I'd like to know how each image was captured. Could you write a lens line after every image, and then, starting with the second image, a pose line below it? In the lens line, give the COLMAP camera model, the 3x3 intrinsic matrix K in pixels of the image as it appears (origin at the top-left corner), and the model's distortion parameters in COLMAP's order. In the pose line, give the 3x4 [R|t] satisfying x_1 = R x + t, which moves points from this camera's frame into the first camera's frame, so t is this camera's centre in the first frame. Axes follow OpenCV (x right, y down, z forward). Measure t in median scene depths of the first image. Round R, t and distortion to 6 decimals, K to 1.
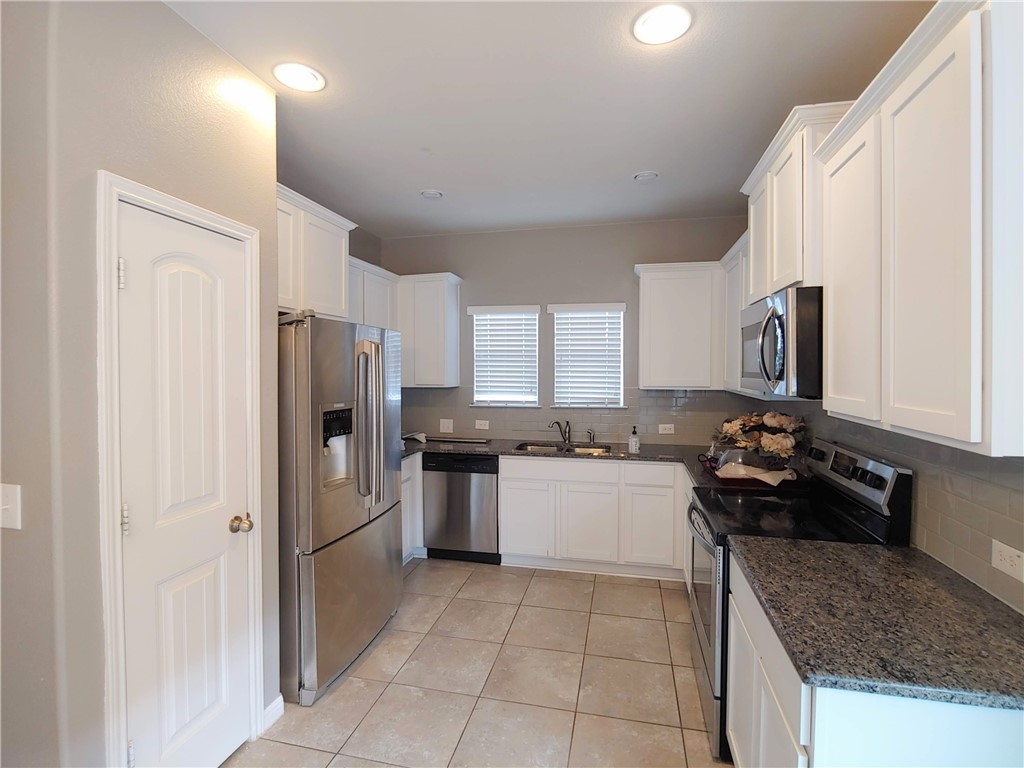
lens RADIAL K [[494.6, 0, 518.6], [0, 494.6, 384.3], [0, 0, 1]] dist [-0.003739, 0.000419]
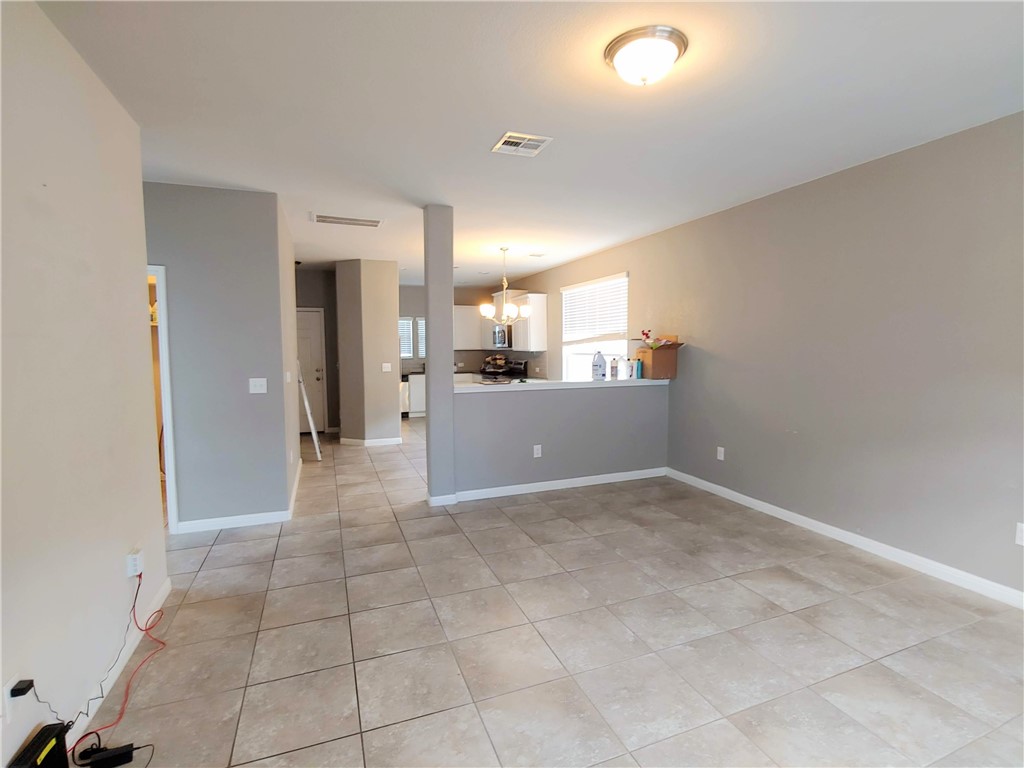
lens RADIAL K [[494.6, 0, 518.6], [0, 494.6, 384.3], [0, 0, 1]] dist [-0.003739, 0.000419]
pose [[0.825866, -0.049652, 0.561676, -1.106054], [0.026335, 0.998425, 0.049538, 0.080285], [-0.563251, -0.026120, 0.825873, -1.625793]]
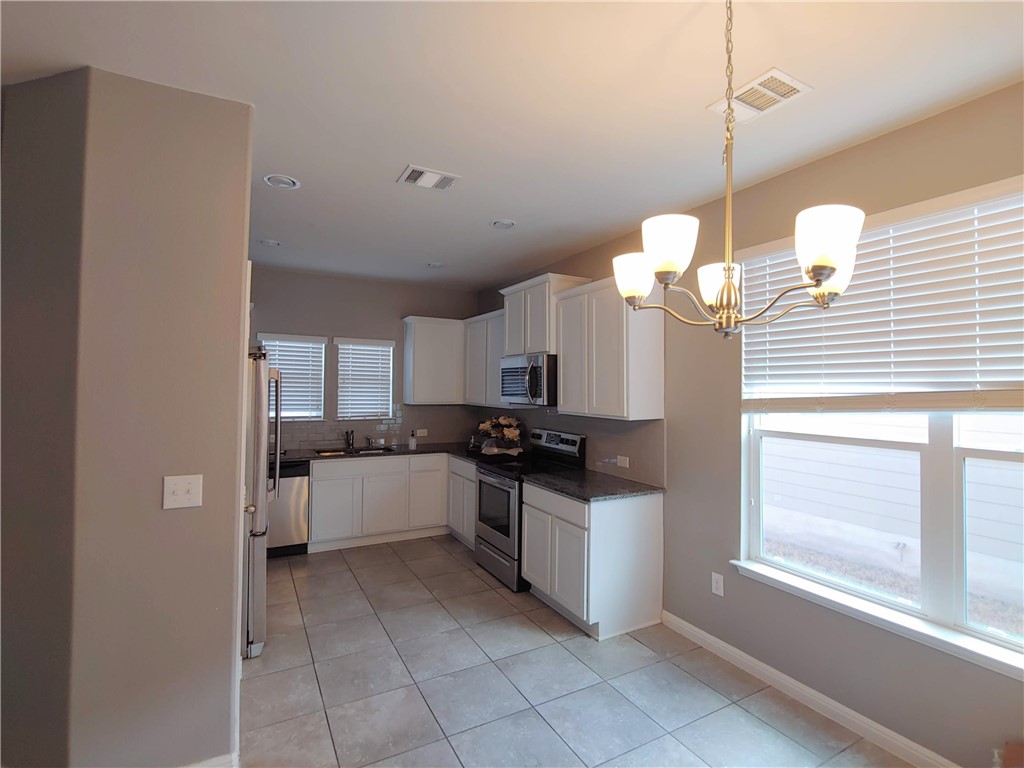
lens RADIAL K [[494.6, 0, 518.6], [0, 494.6, 384.3], [0, 0, 1]] dist [-0.003739, 0.000419]
pose [[0.748868, 0.012810, 0.662595, -0.484554], [0.011365, 0.999418, -0.032167, 0.001334], [-0.662622, 0.031619, 0.748286, -0.265408]]
